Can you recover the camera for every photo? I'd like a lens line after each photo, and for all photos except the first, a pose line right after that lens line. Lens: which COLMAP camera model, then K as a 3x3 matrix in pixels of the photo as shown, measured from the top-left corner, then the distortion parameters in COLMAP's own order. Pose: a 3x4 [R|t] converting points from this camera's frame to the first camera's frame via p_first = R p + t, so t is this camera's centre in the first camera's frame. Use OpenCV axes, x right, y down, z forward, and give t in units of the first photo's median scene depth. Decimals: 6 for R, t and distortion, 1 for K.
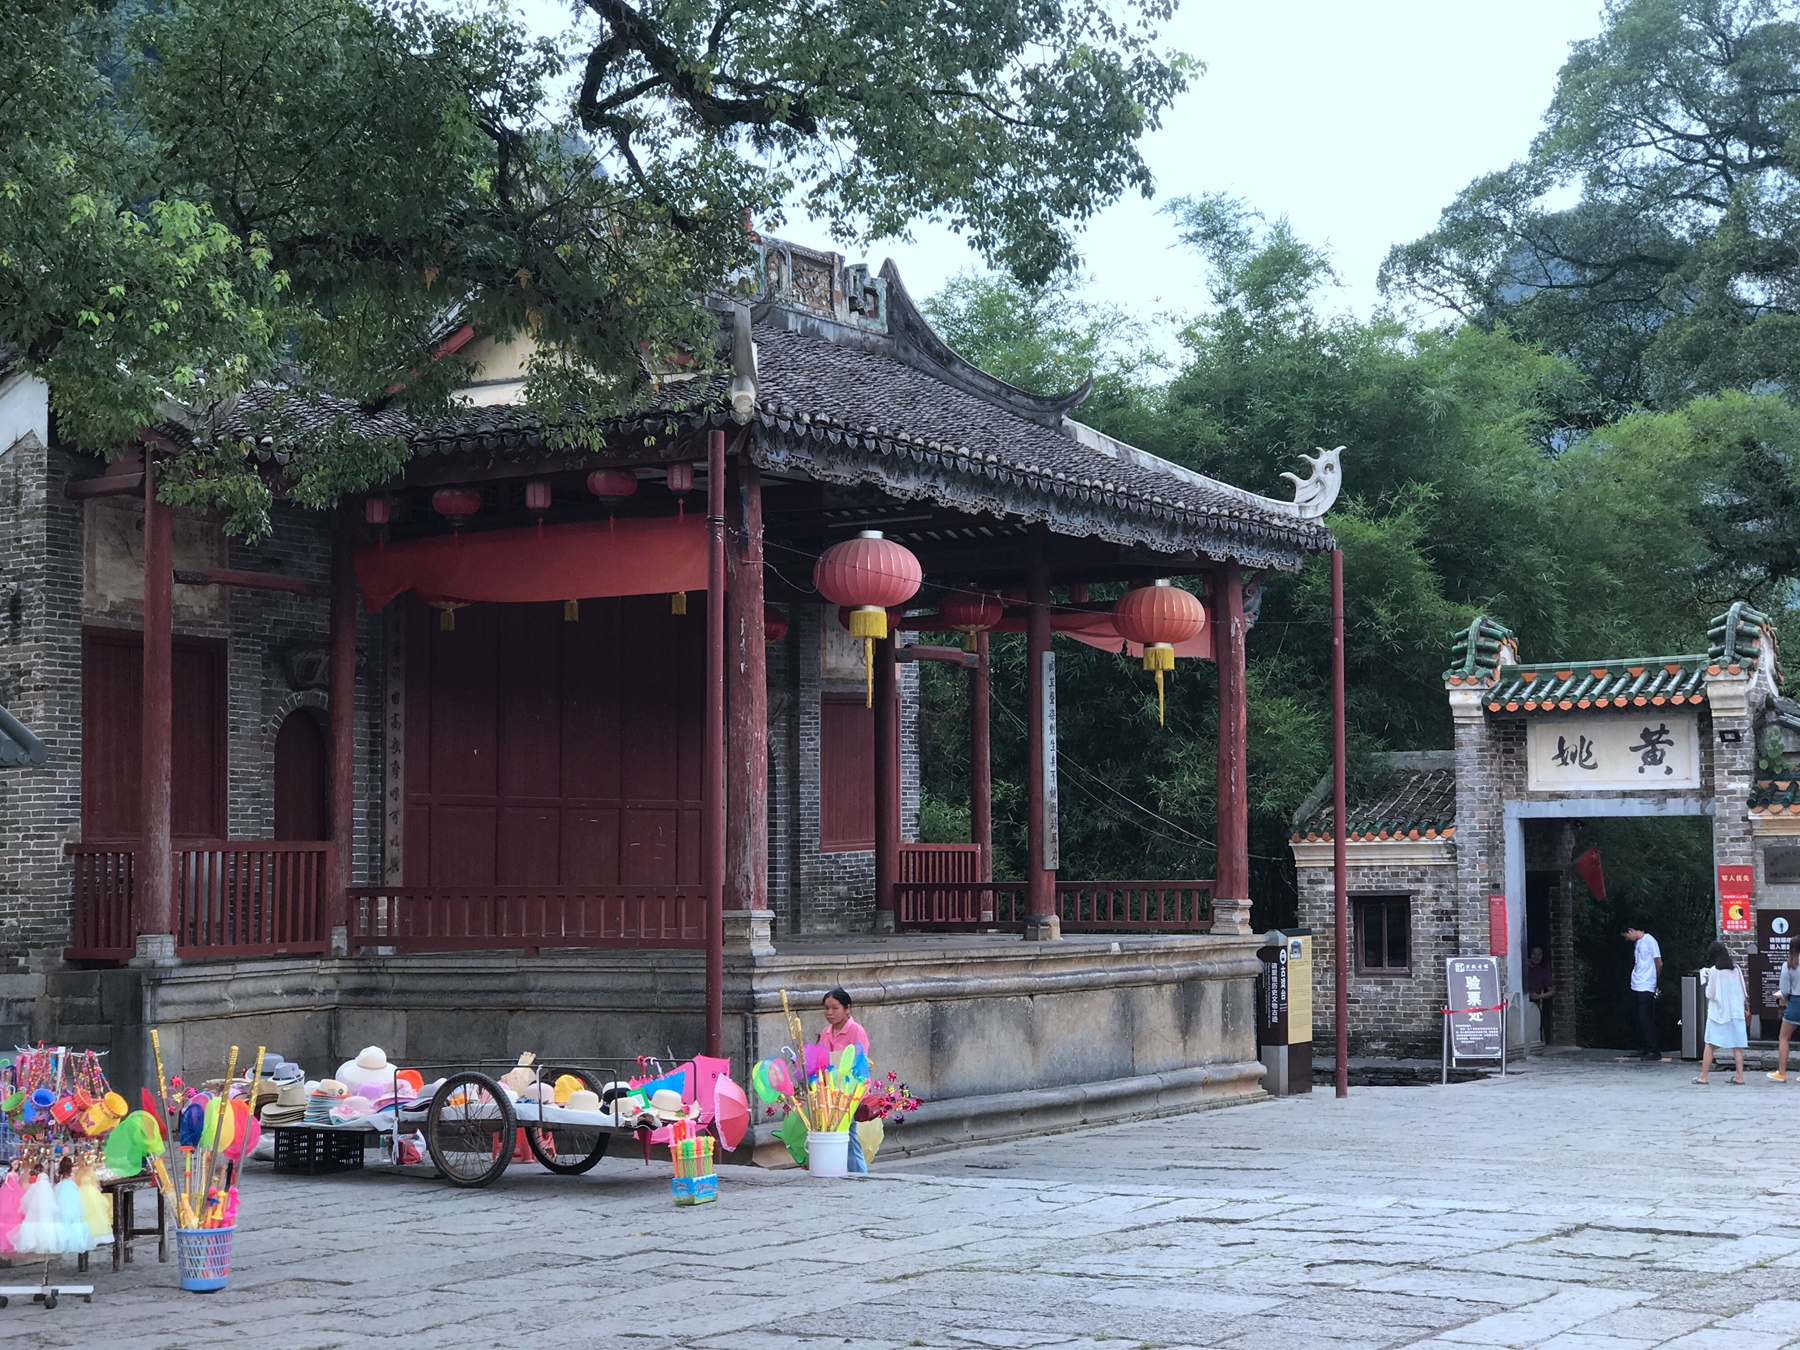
lens RADIAL K [[2943.5, 0, 901.3], [0, 2943.5, 671.1], [0, 0, 1]] dist [0.071937, 0.000000]
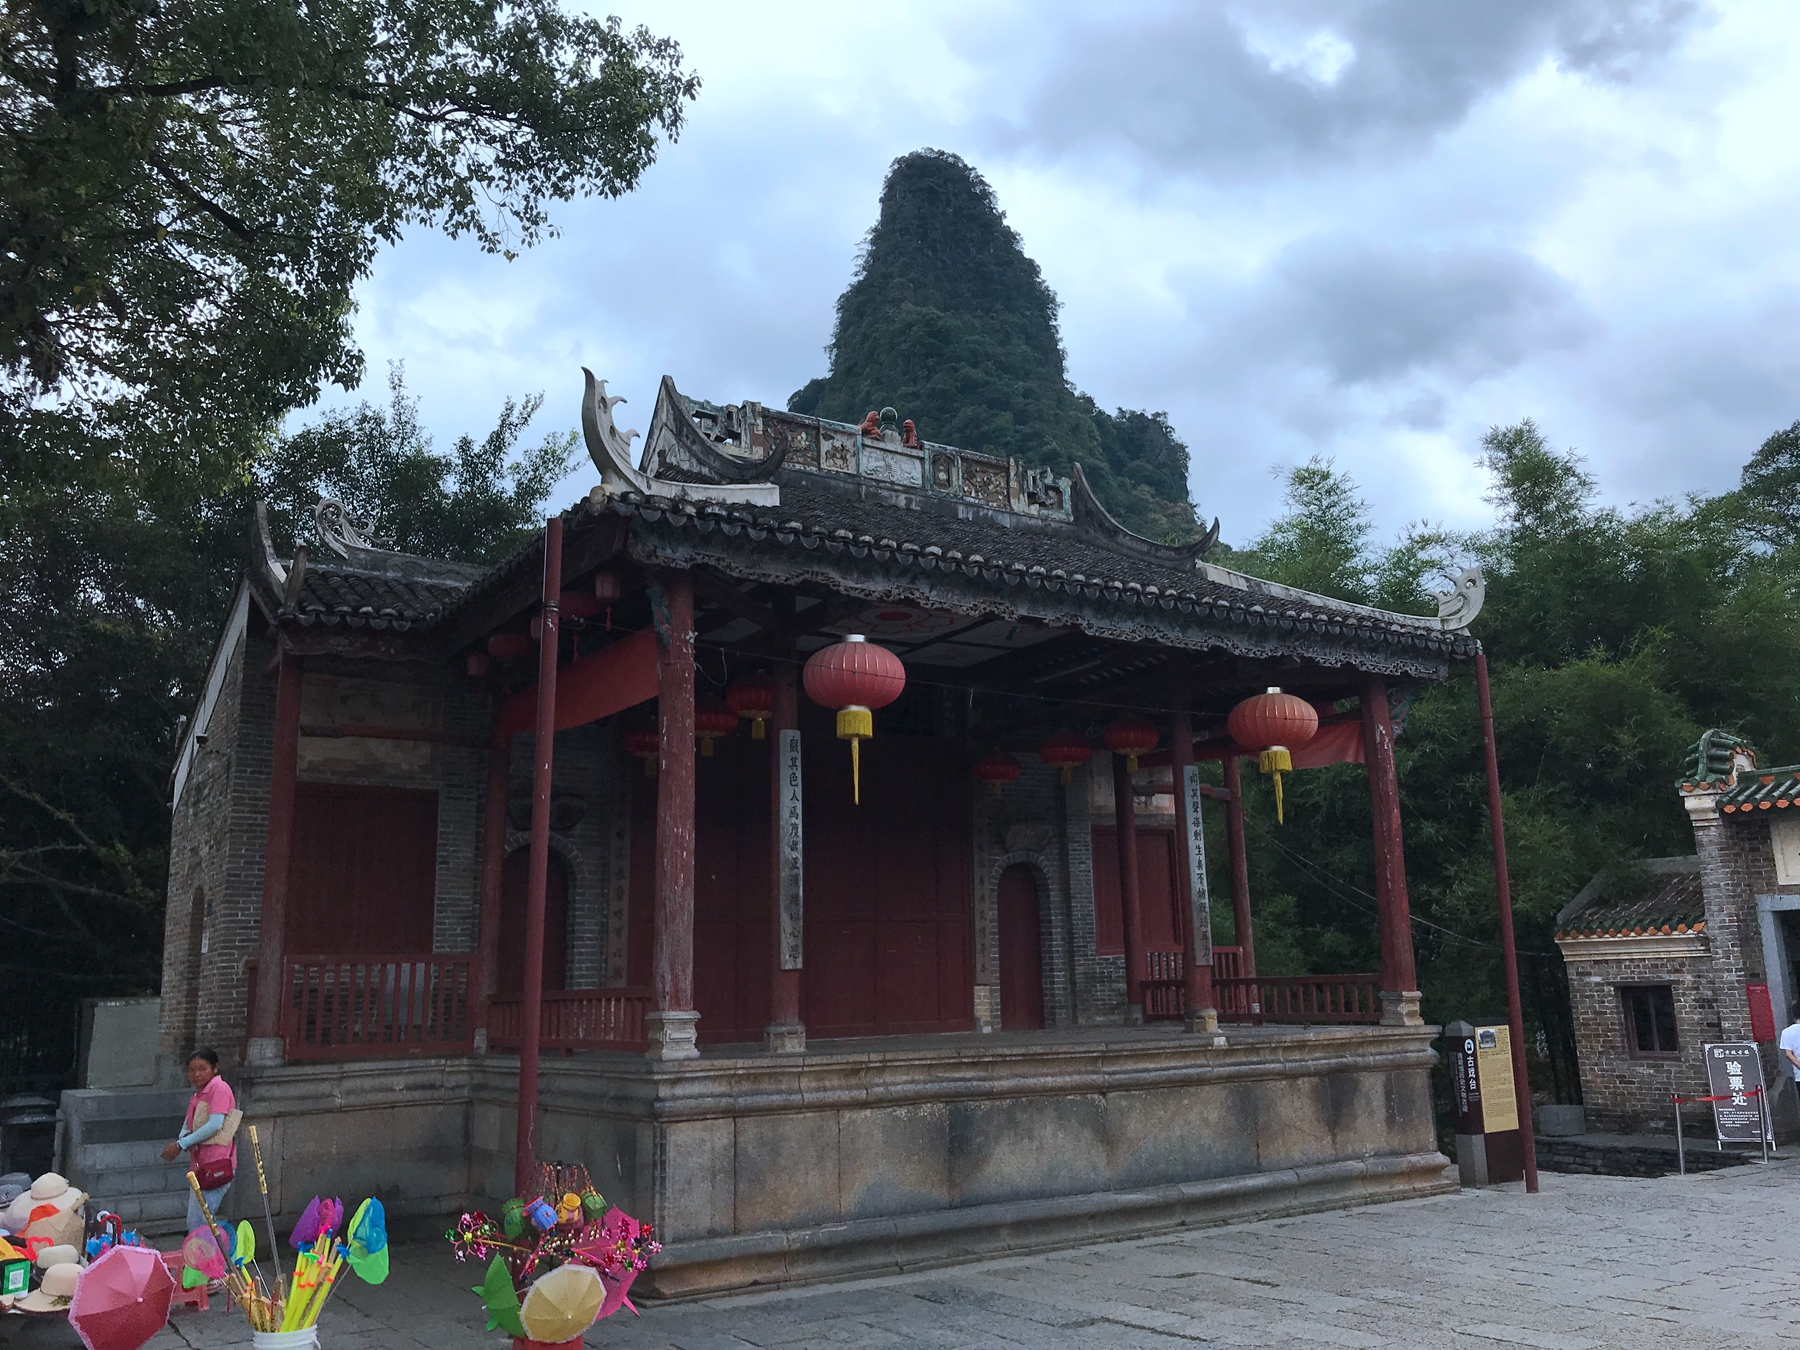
lens RADIAL K [[1480.7, 0, 895.0], [0, 1480.7, 670.4], [0, 0, 1]] dist [0.039660, -0.029901]
pose [[0.912555, -0.100409, -0.396435, 0.165756], [0.045255, 0.988230, -0.146127, 0.032926], [0.406442, 0.115408, 0.906359, 0.421828]]
